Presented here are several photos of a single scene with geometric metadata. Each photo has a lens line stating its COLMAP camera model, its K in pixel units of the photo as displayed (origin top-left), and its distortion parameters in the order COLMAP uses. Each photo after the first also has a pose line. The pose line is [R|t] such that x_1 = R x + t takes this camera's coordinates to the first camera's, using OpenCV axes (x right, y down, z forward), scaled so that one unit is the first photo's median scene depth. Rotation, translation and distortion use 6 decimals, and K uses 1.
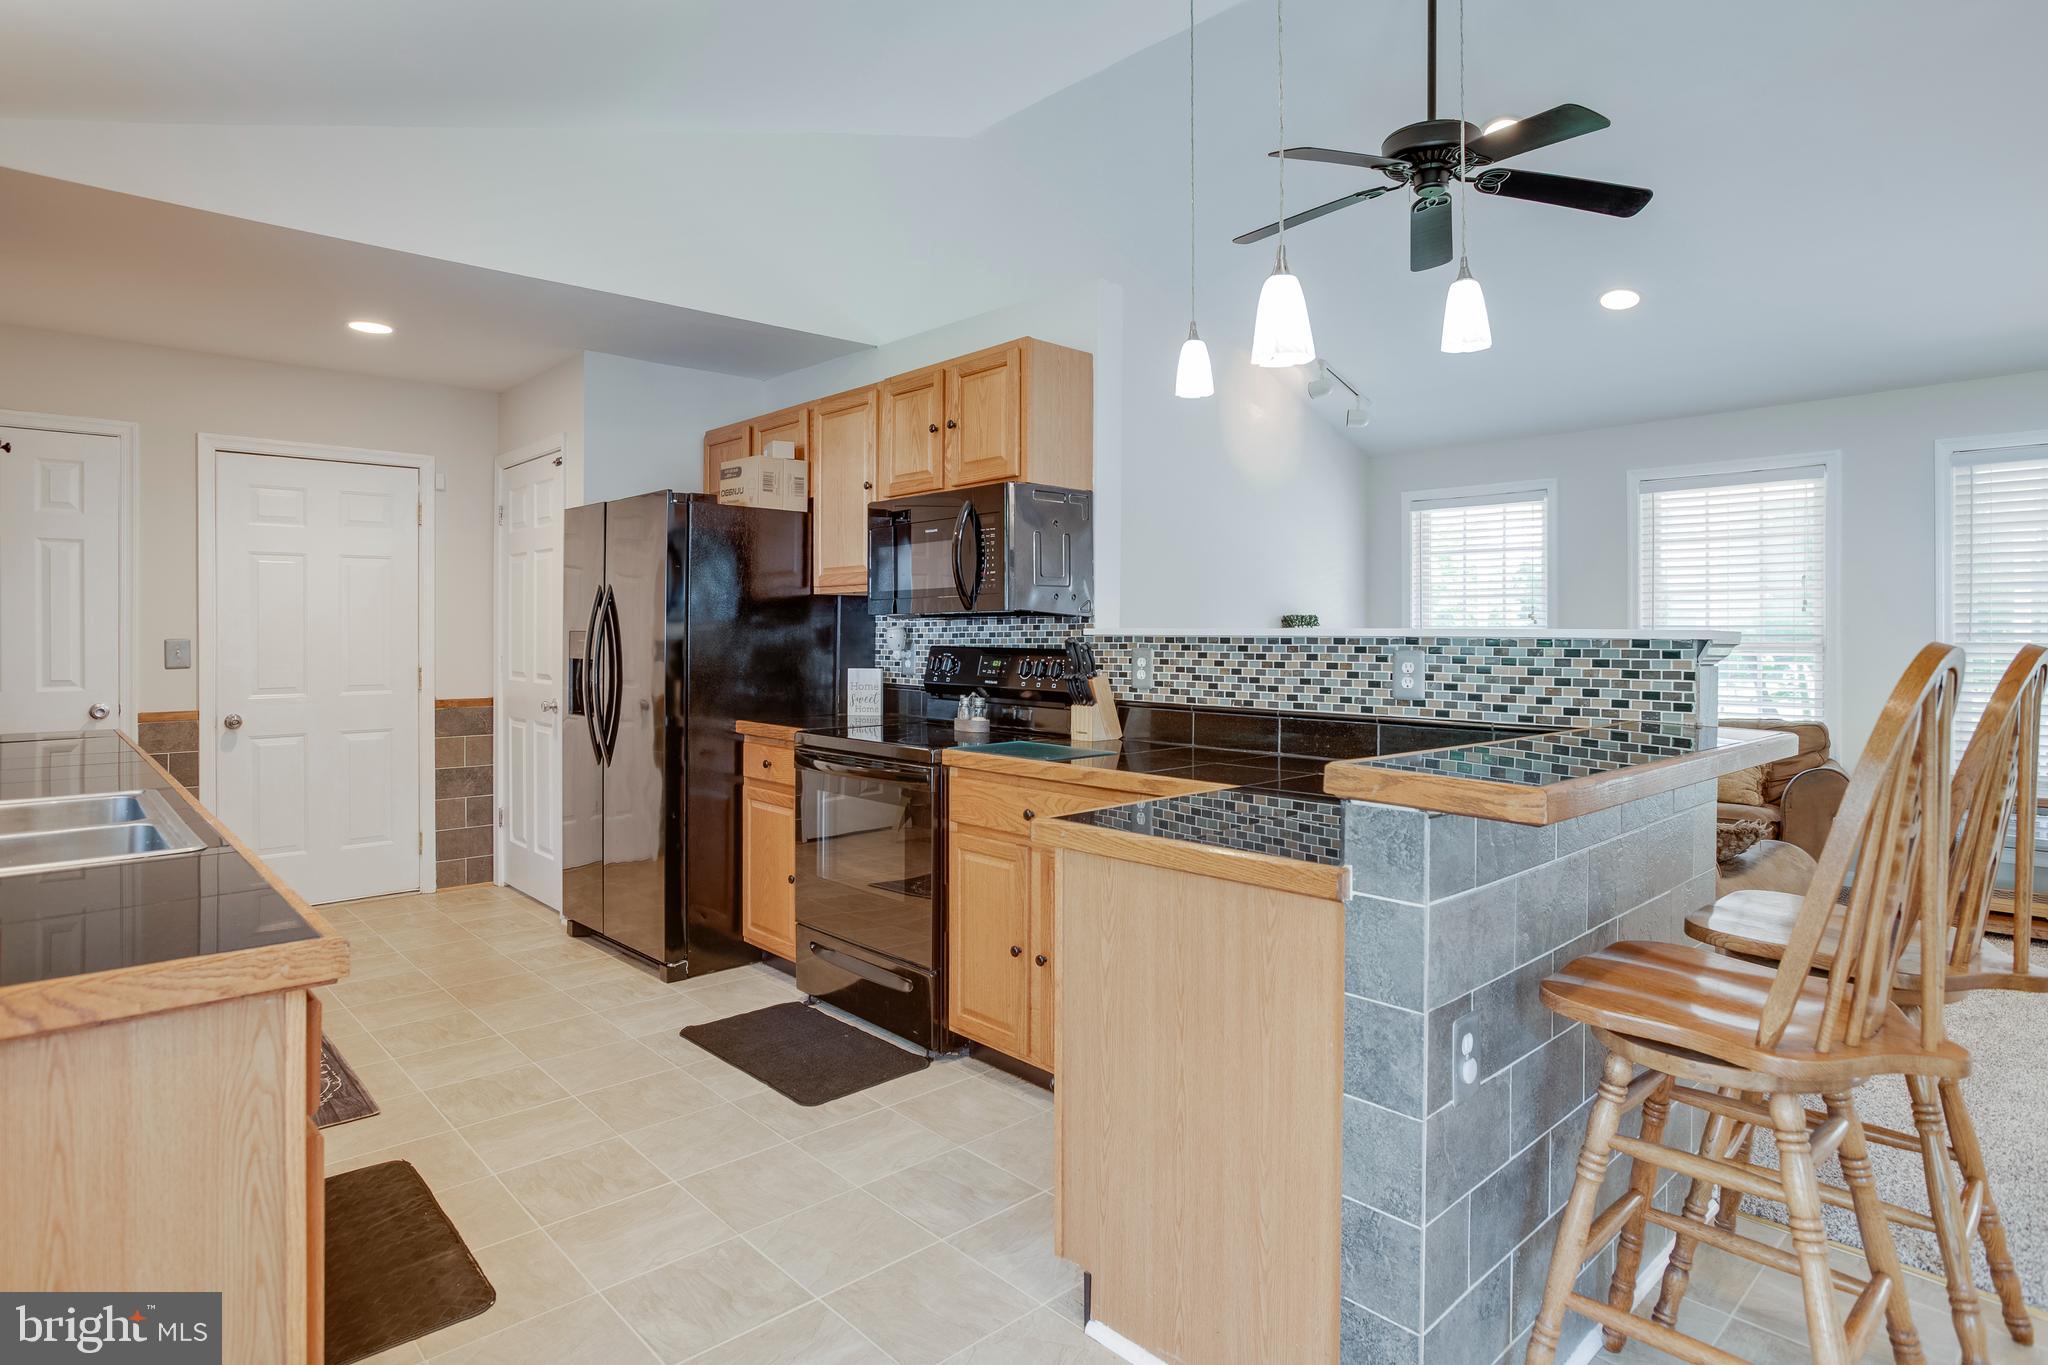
lens RADIAL K [[1104.5, 0, 1020.9], [0, 1104.5, 633.7], [0, 0, 1]] dist [-0.047006, 0.036538]
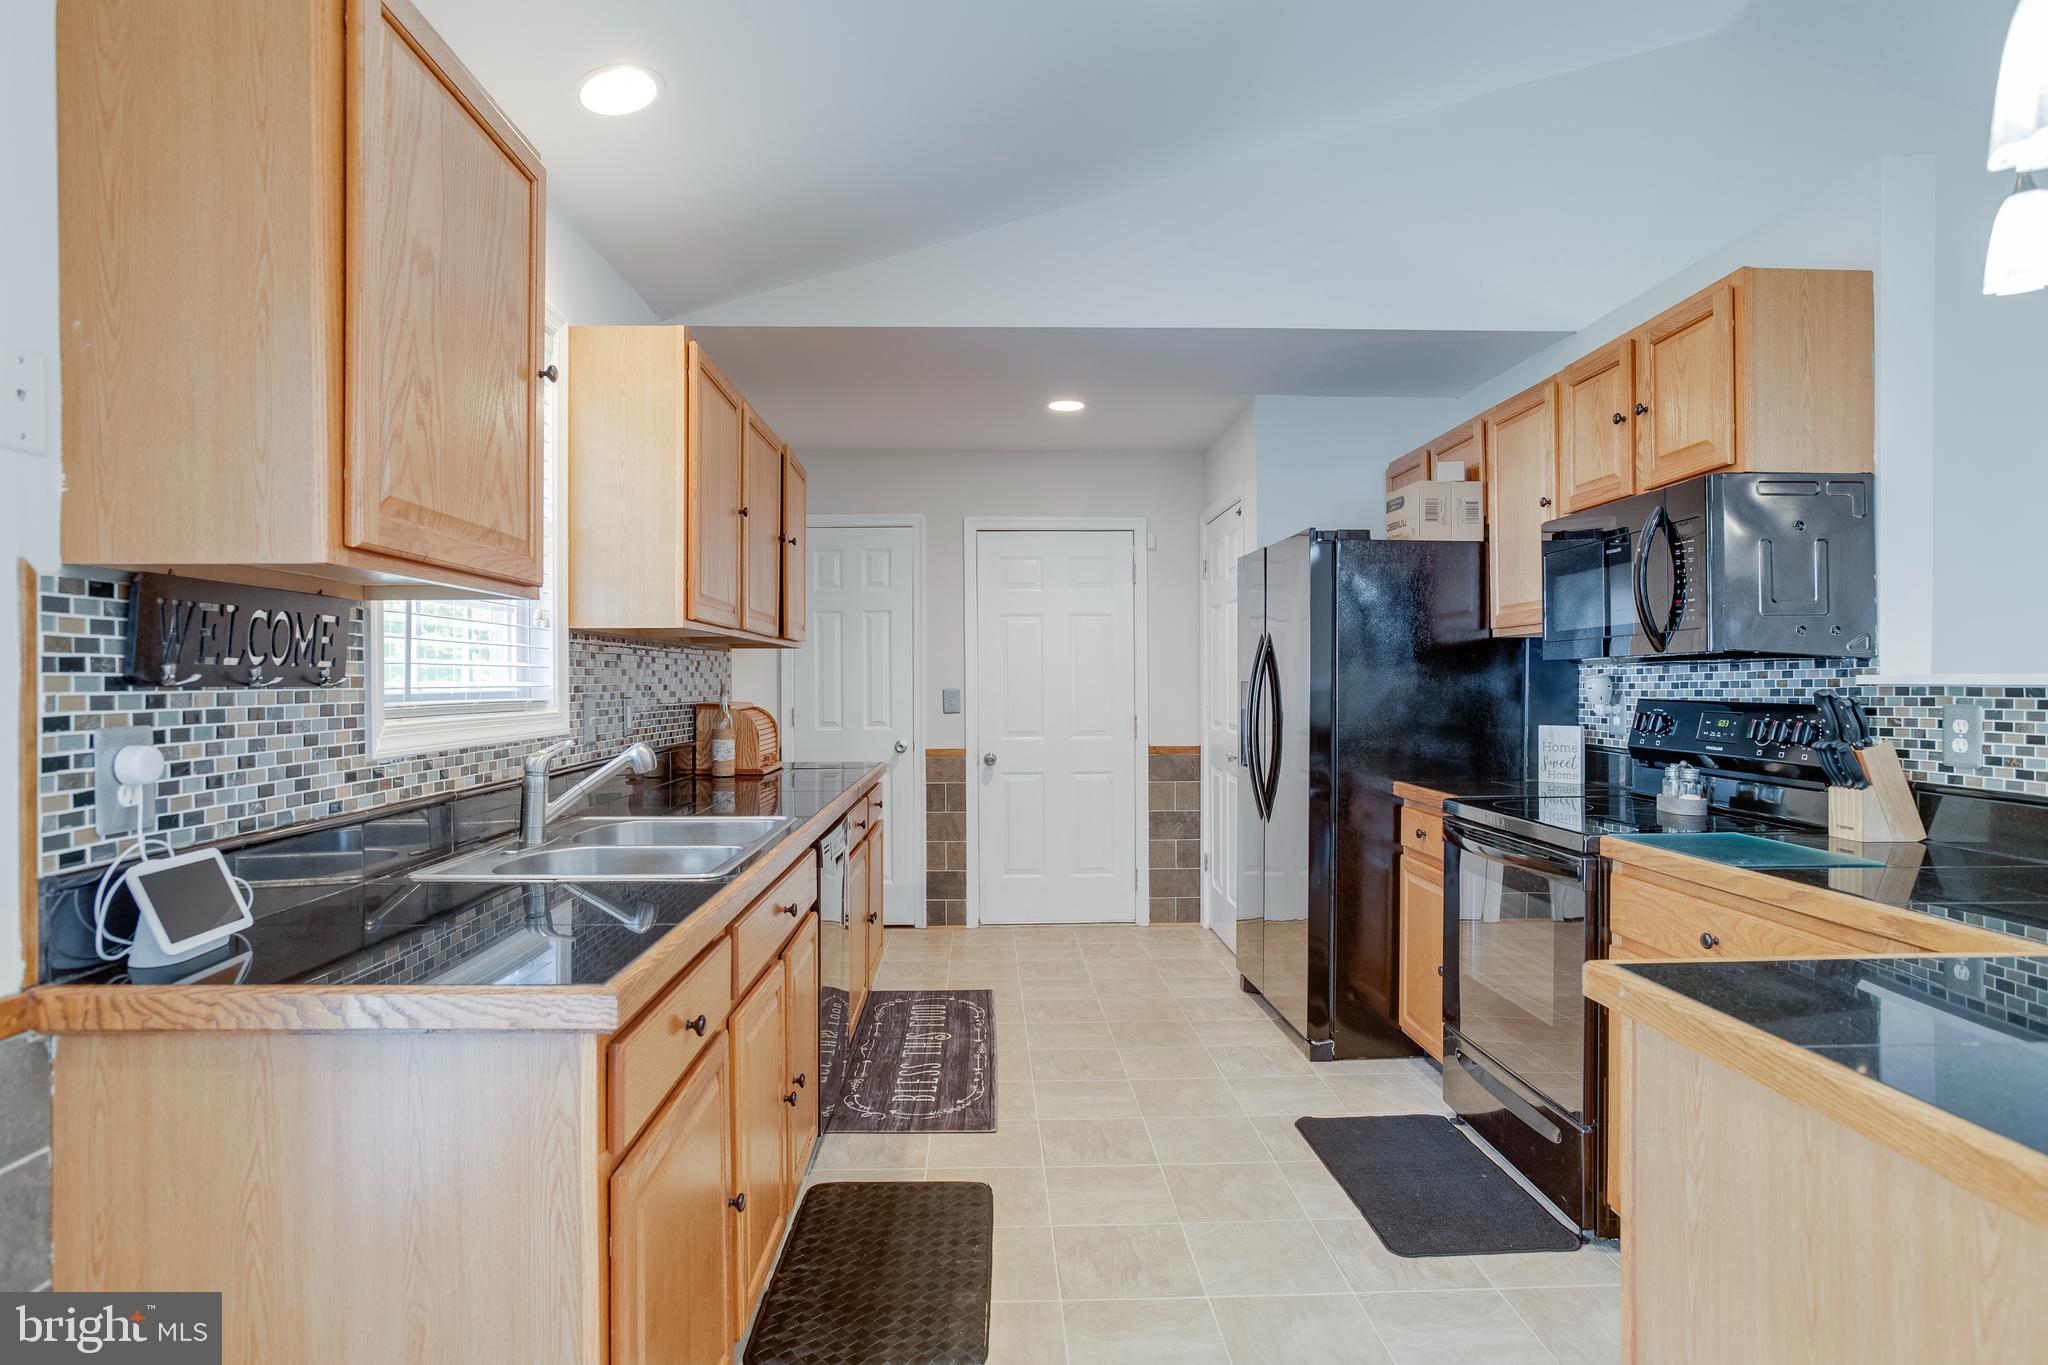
lens RADIAL K [[1103.8, 0, 1024.0], [0, 1103.8, 682.5], [0, 0, 1]] dist [-0.002444, 0.002433]
pose [[0.766739, -0.002992, -0.641952, 0.091243], [0.002585, 0.999995, -0.001574, -0.000505], [0.641954, -0.000453, 0.766743, 0.128930]]
